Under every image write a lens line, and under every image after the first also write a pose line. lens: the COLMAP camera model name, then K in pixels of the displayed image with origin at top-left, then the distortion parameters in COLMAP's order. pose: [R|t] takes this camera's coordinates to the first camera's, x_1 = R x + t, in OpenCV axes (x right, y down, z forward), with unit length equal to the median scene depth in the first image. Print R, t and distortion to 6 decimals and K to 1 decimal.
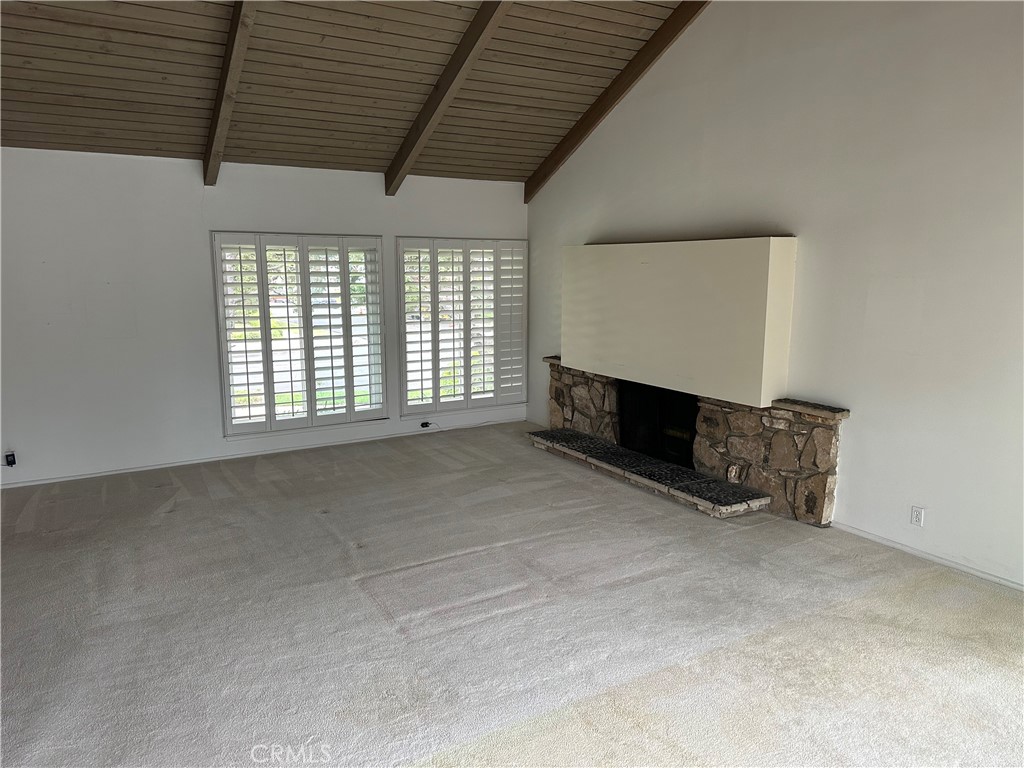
lens RADIAL K [[712.4, 0, 507.6], [0, 712.4, 384.3], [0, 0, 1]] dist [0.097084, -0.117813]
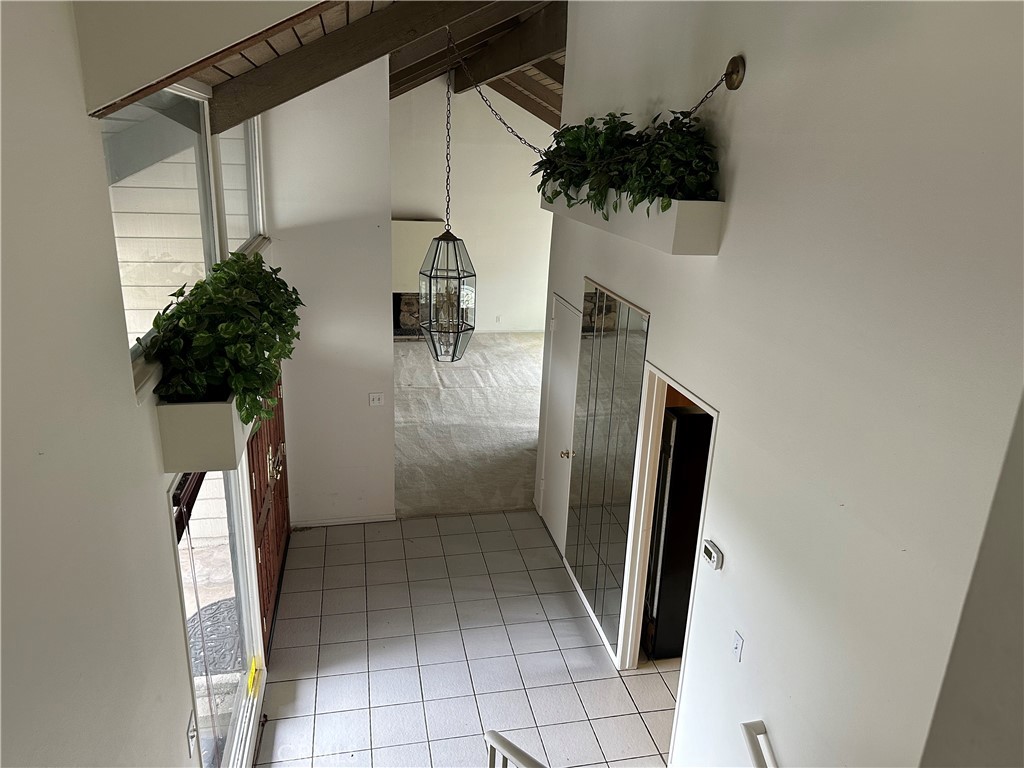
lens RADIAL K [[712.4, 0, 507.6], [0, 712.4, 384.3], [0, 0, 1]] dist [0.097084, -0.117813]
pose [[0.324470, -0.282677, 0.902670, -1.708912], [0.115598, 0.958999, 0.258764, -0.250376], [-0.938806, 0.020385, 0.343843, -0.020048]]
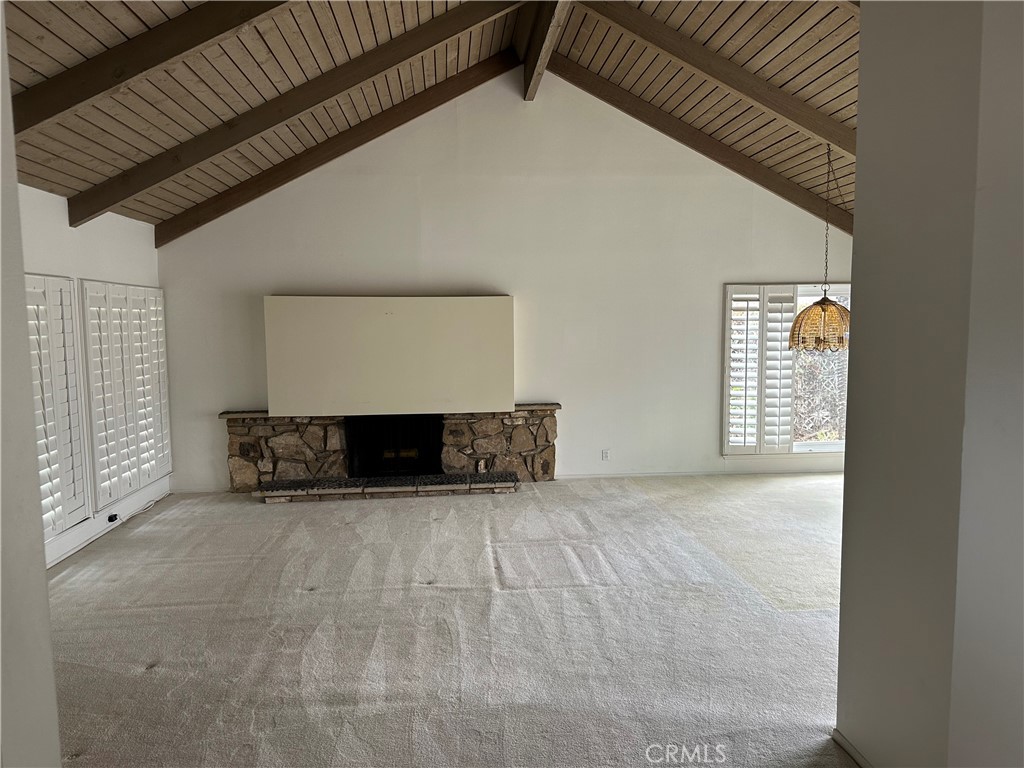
lens RADIAL K [[709.6, 0, 514.4], [0, 709.6, 385.5], [0, 0, 1]] dist [0.236359, -0.410750]
pose [[0.428519, -0.084970, 0.899529, -0.874113], [0.159762, 0.987007, 0.017126, -0.040796], [-0.889296, 0.136372, 0.436526, 0.335995]]
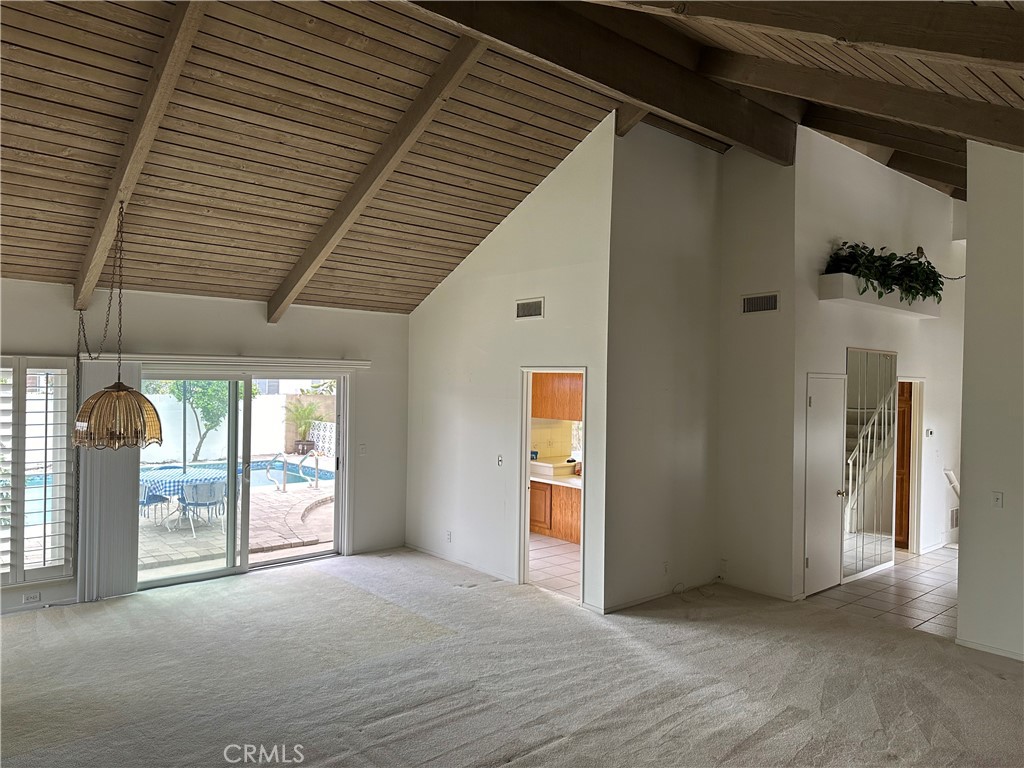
lens RADIAL K [[712.4, 0, 507.6], [0, 712.4, 384.3], [0, 0, 1]] dist [0.097084, -0.117813]
pose [[-0.985737, -0.016678, -0.167465, 0.020080], [-0.045114, 0.984844, 0.167473, -0.254364], [0.162134, 0.172640, -0.971549, 1.362820]]
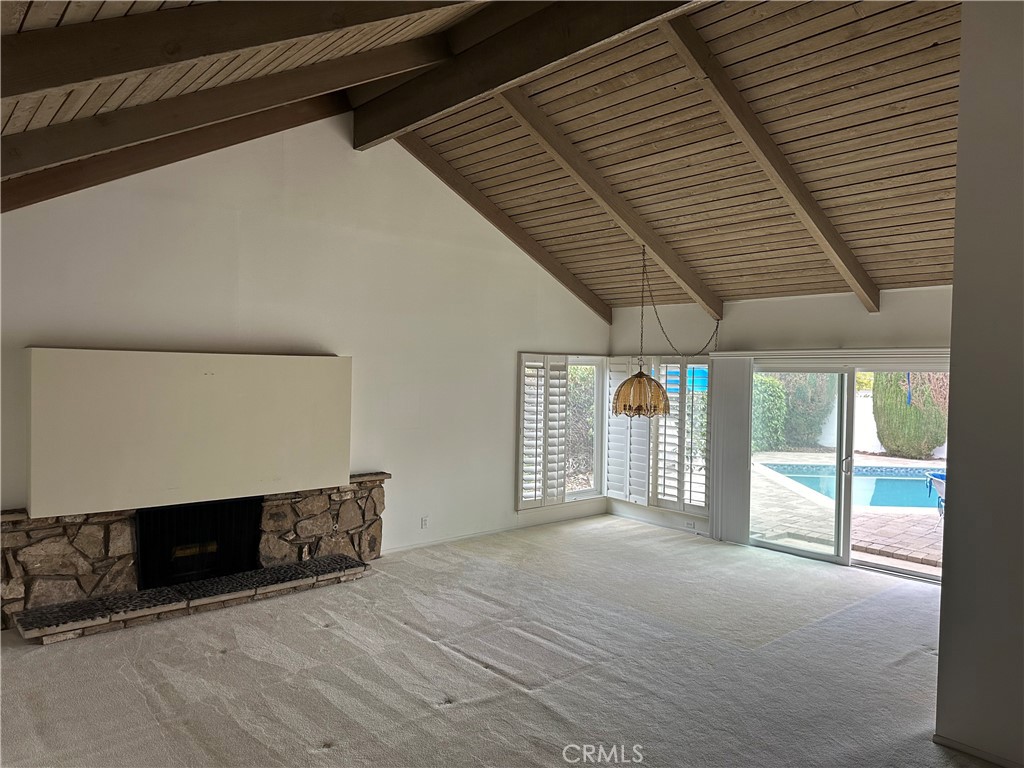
lens RADIAL K [[712.4, 0, 507.6], [0, 712.4, 384.3], [0, 0, 1]] dist [0.097084, -0.117813]
pose [[-0.174385, -0.027074, 0.984305, -0.897008], [0.146020, 0.987859, 0.053042, -0.161333], [-0.973791, 0.152978, -0.168315, 0.844584]]
